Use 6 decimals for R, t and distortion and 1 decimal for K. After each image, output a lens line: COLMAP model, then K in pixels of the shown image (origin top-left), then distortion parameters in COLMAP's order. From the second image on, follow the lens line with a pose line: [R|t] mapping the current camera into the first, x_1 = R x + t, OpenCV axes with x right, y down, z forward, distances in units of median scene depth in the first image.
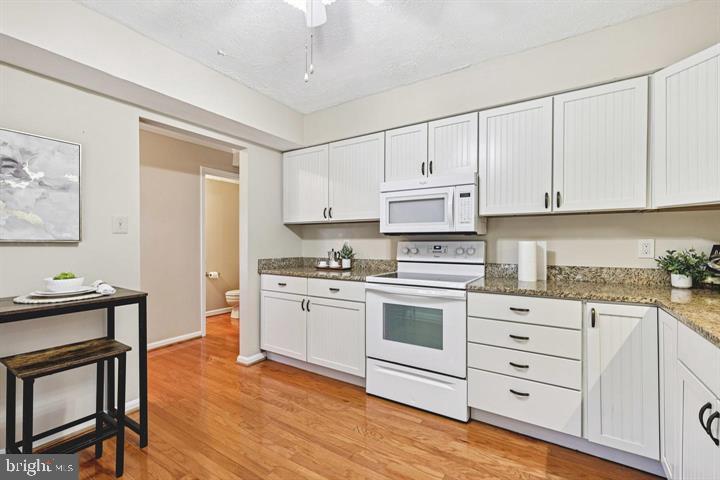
lens RADIAL K [[313.8, 0, 358.5], [0, 313.8, 244.6], [0, 0, 1]] dist [0.002044, -0.000023]
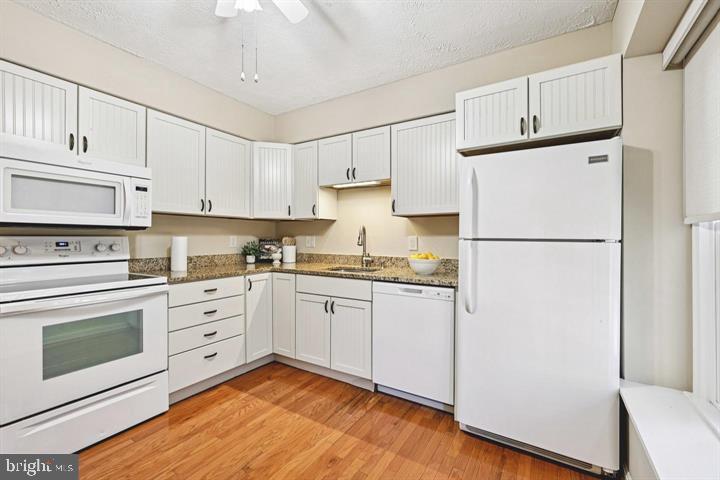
lens RADIAL K [[313.8, 0, 358.0], [0, 313.8, 237.4], [0, 0, 1]] dist [0.002044, -0.000023]
pose [[-0.018666, 0.001410, 0.999825, -0.705543], [0.006047, 0.999981, -0.001297, -0.003170], [-0.999807, 0.006022, -0.018674, 0.382716]]
